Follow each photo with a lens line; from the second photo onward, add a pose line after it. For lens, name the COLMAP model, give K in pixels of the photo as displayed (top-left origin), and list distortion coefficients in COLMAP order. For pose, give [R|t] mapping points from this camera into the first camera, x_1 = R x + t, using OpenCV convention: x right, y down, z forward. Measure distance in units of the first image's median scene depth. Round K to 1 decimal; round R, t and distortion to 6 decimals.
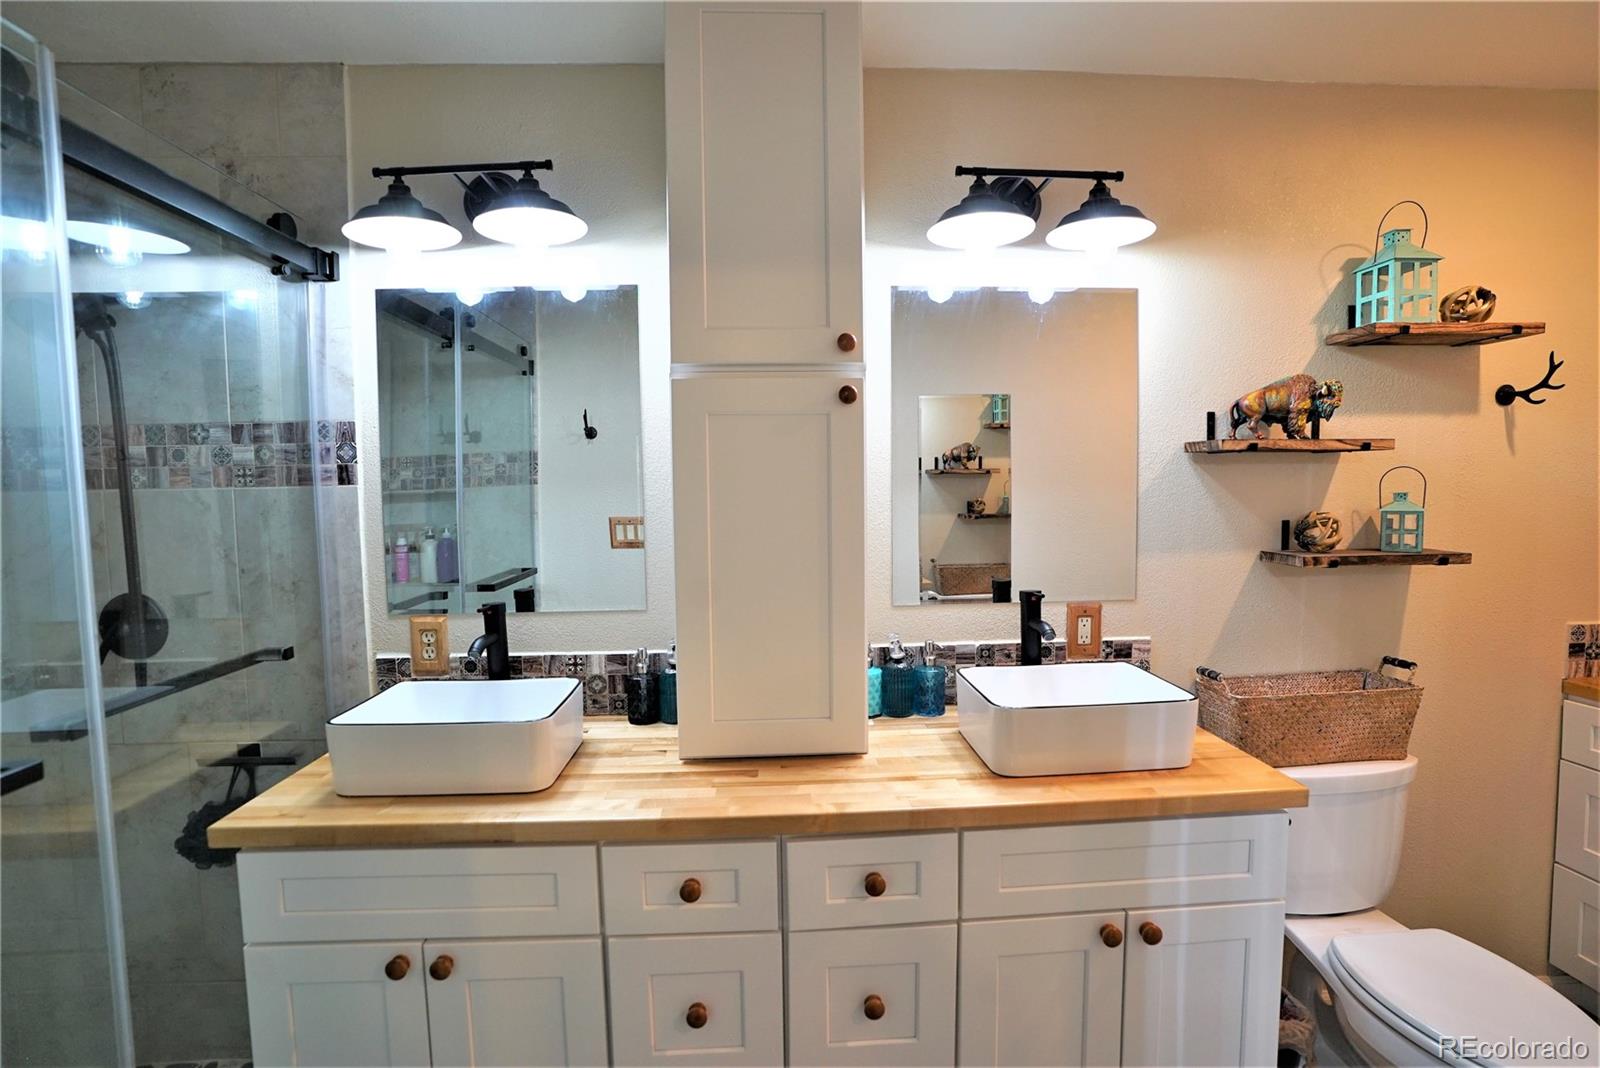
lens RADIAL K [[741.0, 0, 801.7], [0, 741.0, 530.0], [0, 0, 1]] dist [-0.072274, 0.028178]
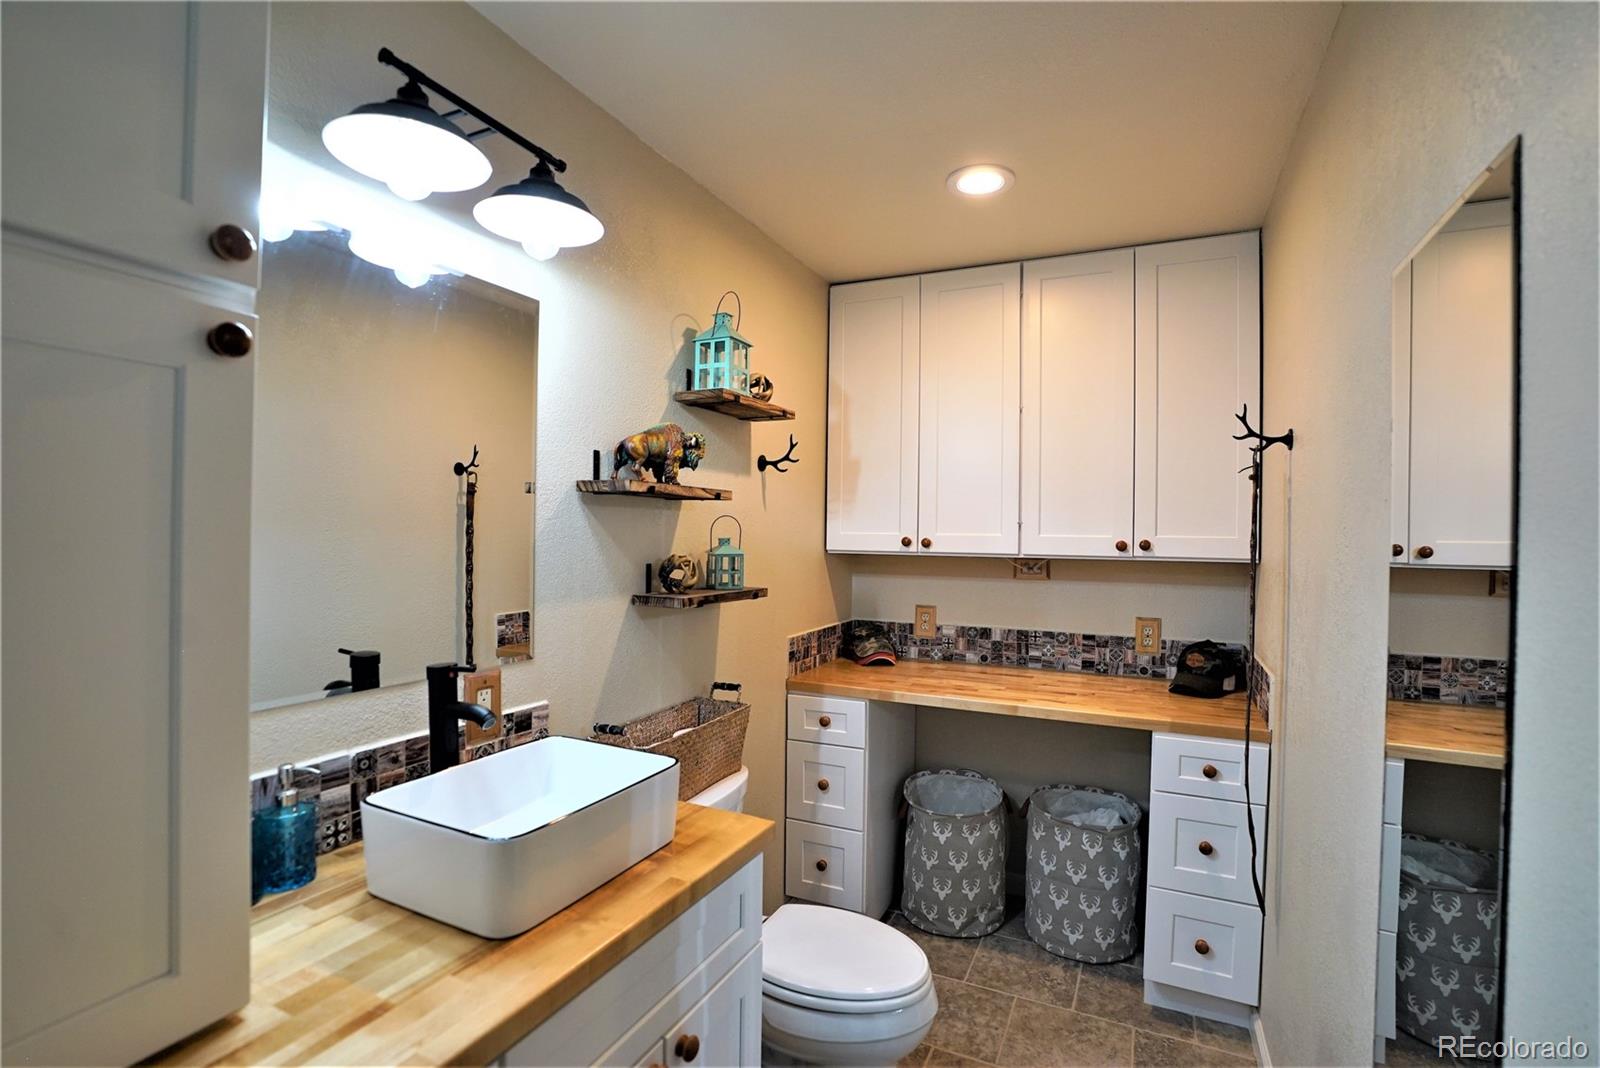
lens RADIAL K [[741.0, 0, 801.7], [0, 741.0, 530.0], [0, 0, 1]] dist [-0.072274, 0.028178]
pose [[0.480059, 0.024433, 0.876896, -0.155765], [0.031558, 0.998484, -0.045097, -0.007623], [-0.876668, 0.049323, 0.478560, 0.326432]]
